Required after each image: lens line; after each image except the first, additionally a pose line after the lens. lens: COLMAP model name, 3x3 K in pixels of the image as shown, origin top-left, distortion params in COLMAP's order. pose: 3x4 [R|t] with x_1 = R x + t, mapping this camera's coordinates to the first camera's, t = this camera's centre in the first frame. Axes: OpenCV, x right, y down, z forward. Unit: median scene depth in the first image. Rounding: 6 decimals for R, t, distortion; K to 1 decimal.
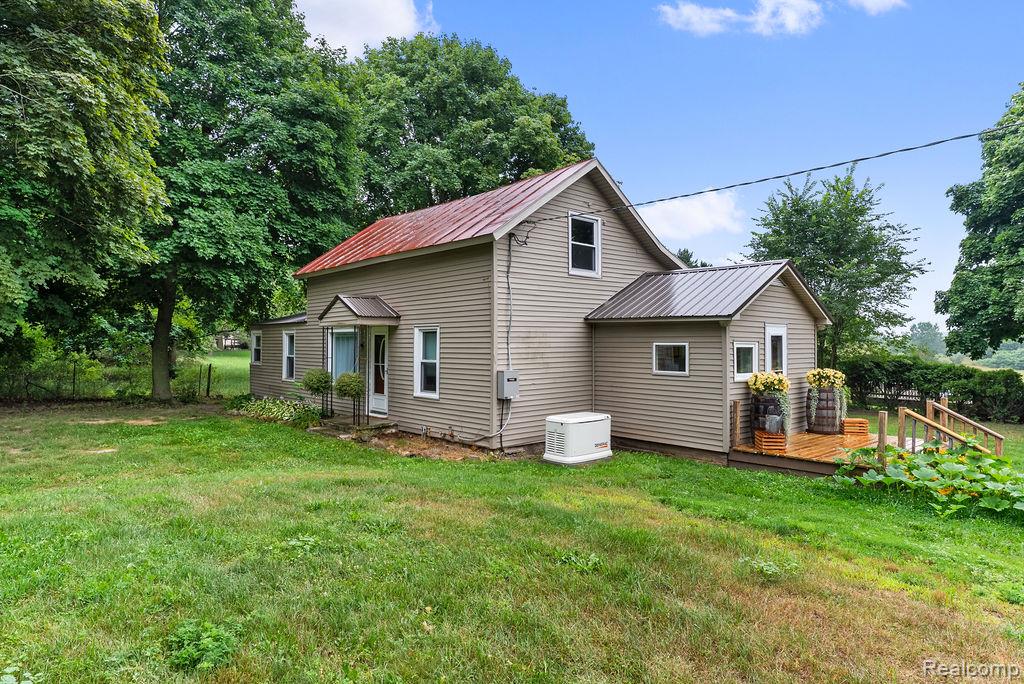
lens RADIAL K [[602.8, 0, 512.0], [0, 602.8, 342.0], [0, 0, 1]] dist [0.000729, 0.000039]
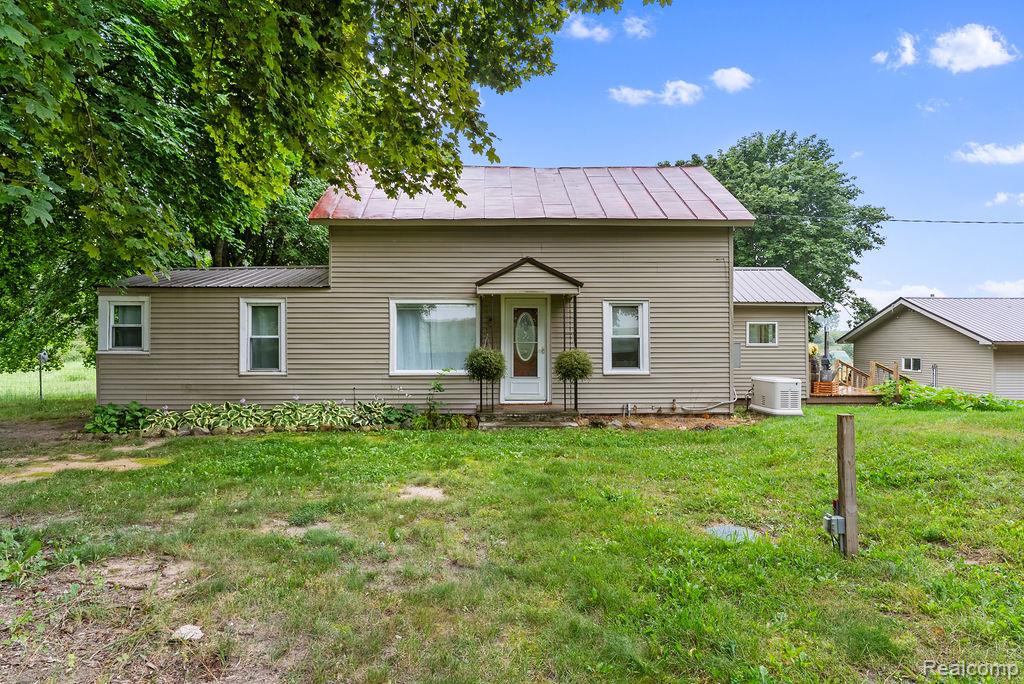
lens RADIAL K [[592.0, 0, 512.0], [0, 592.0, 342.0], [0, 0, 1]] dist [-0.003735, -0.000446]
pose [[0.649259, 0.000606, 0.760567, -0.956235], [0.002484, 0.999993, -0.002916, 0.042544], [-0.760563, 0.003782, 0.649253, 0.518520]]
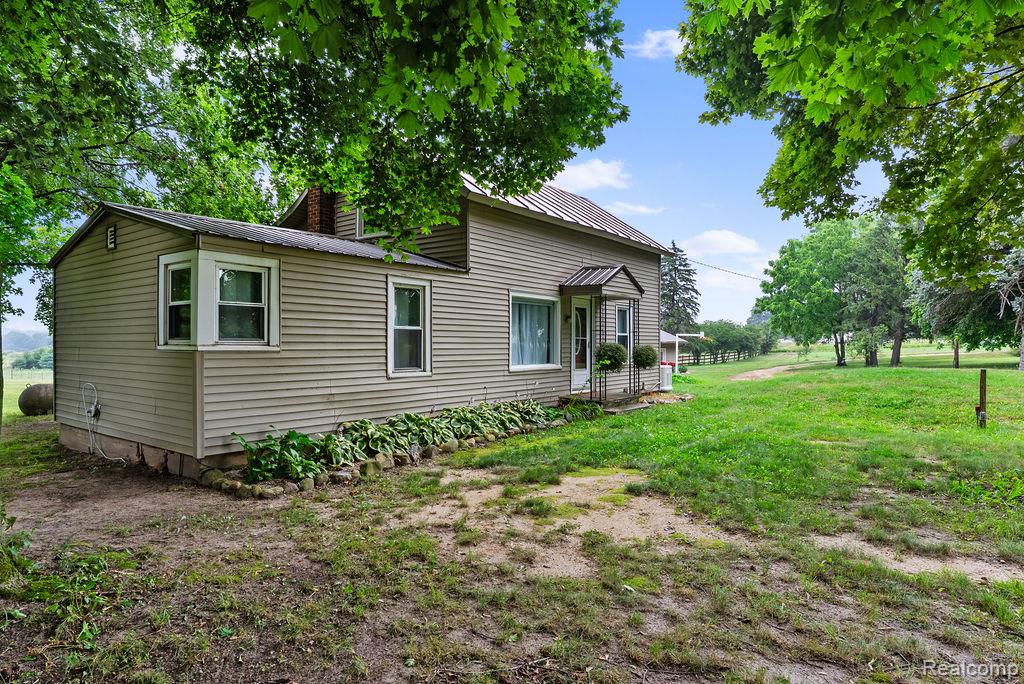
lens RADIAL K [[602.8, 0, 512.0], [0, 602.8, 342.0], [0, 0, 1]] dist [0.000729, 0.000039]
pose [[-0.187066, 0.000210, 0.982347, -1.245635], [-0.003471, 0.999994, -0.000874, 0.047996], [-0.982341, -0.003573, -0.187064, 1.400456]]
